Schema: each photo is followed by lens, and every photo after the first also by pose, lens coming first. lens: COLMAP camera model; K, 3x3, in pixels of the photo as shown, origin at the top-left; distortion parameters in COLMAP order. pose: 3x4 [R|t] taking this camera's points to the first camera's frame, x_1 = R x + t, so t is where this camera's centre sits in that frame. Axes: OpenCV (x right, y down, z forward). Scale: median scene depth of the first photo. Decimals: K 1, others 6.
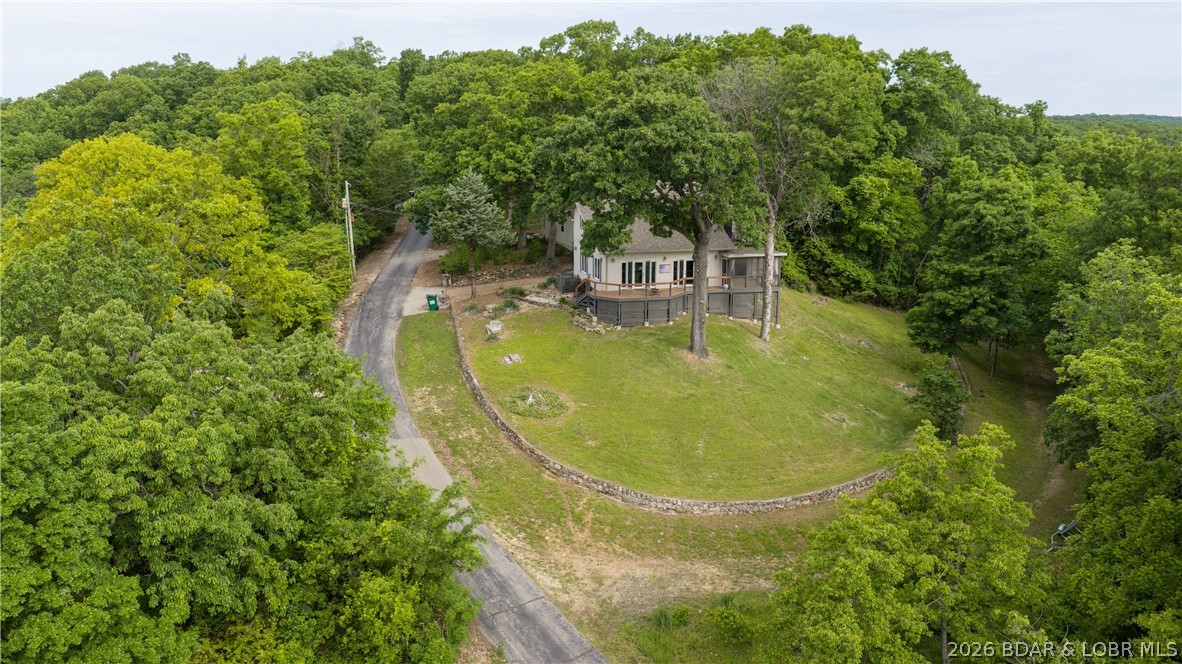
lens RADIAL K [[990.4, 0, 591.0], [0, 990.4, 332.0], [0, 0, 1]] dist [0.000801, -0.011061]
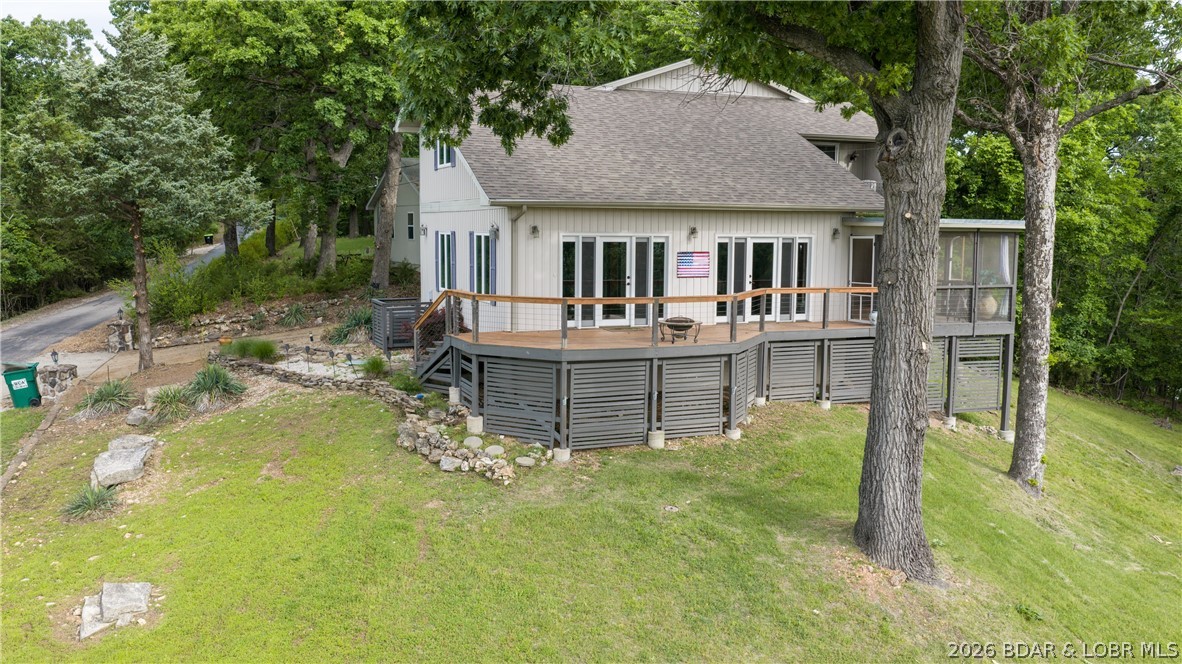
lens RADIAL K [[990.4, 0, 591.0], [0, 990.4, 332.0], [0, 0, 1]] dist [0.000801, -0.011061]
pose [[0.993568, -0.006912, 0.113026, 0.004737], [0.018140, 0.994960, -0.098614, -0.010715], [-0.111775, 0.100030, 0.988686, 0.687248]]
